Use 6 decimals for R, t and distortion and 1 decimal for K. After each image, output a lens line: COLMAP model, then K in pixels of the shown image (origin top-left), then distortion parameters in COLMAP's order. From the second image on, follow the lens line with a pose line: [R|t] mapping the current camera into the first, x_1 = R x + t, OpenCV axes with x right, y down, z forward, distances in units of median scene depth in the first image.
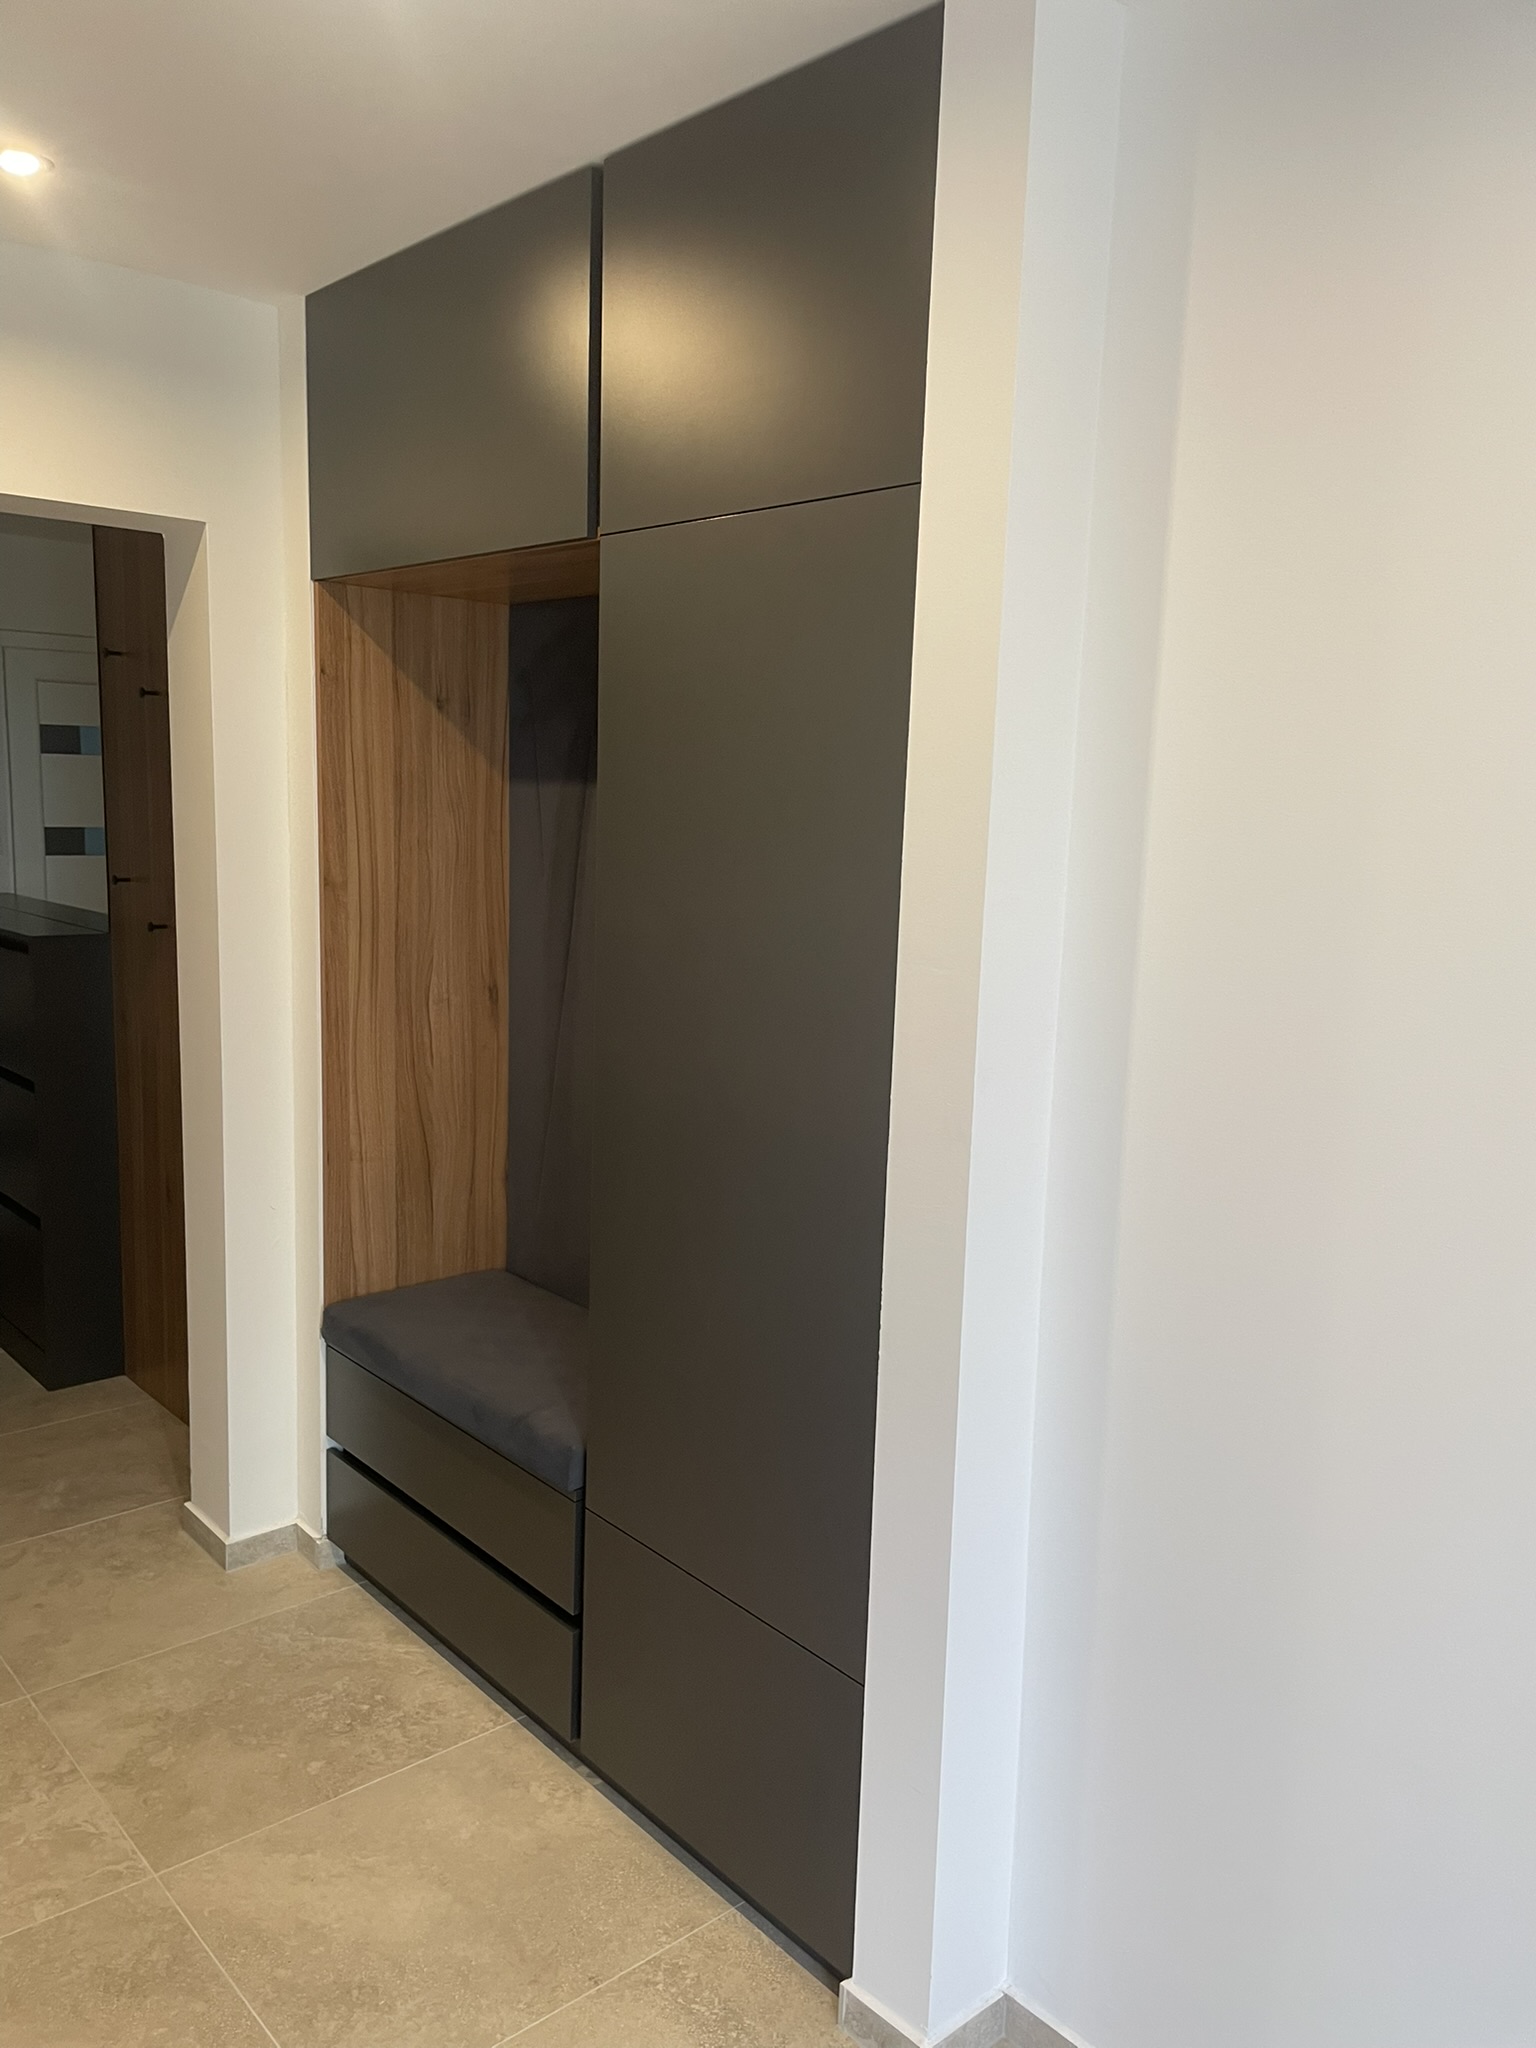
lens RADIAL K [[1548.7, 0, 769.6], [0, 1548.7, 1021.9], [0, 0, 1]] dist [0.019144, -0.031981]
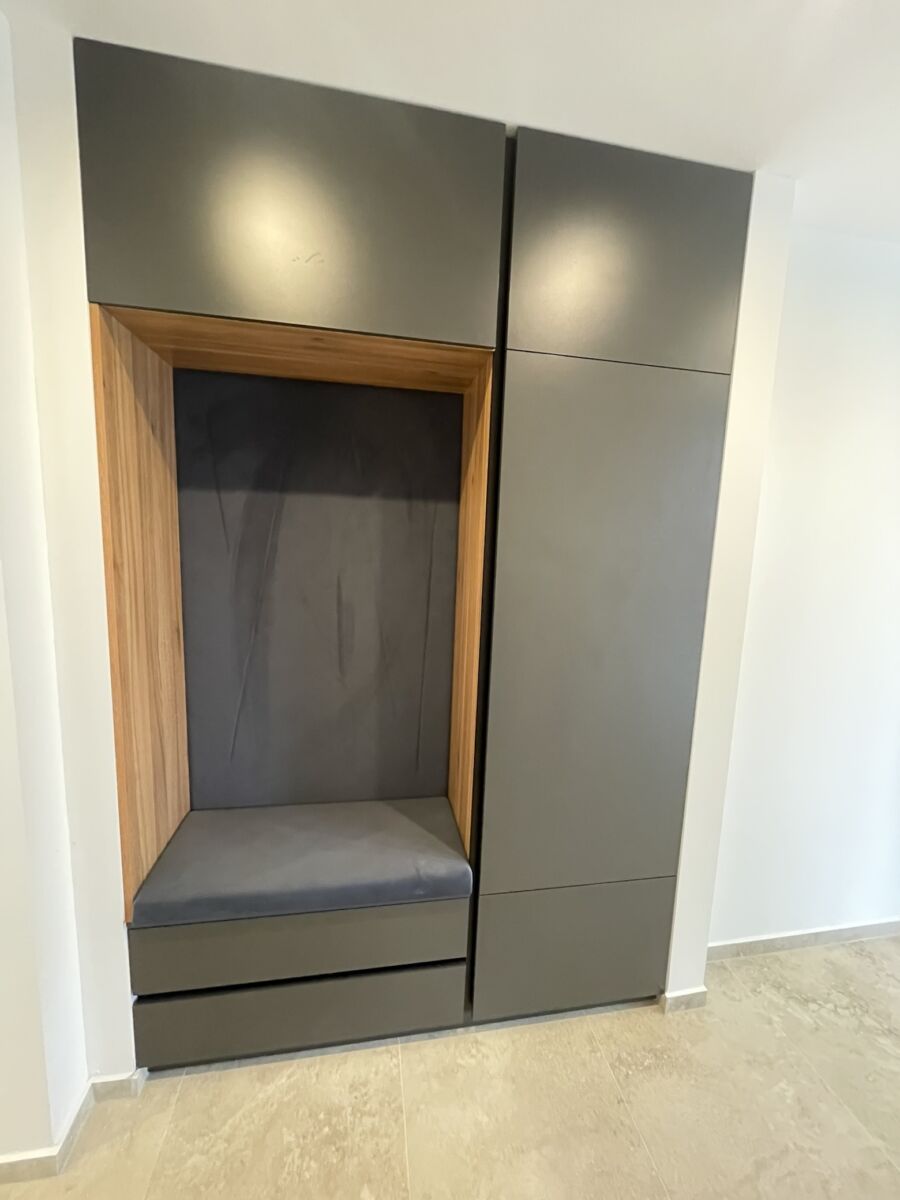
lens RADIAL K [[484.5, 0, 447.3], [0, 484.5, 599.8], [0, 0, 1]] dist [-0.011223, 0.001255]
pose [[0.513915, -0.116741, 0.849861, -0.522233], [0.099657, 0.992114, 0.076019, -0.071604], [-0.852033, 0.045627, 0.521496, 0.646546]]
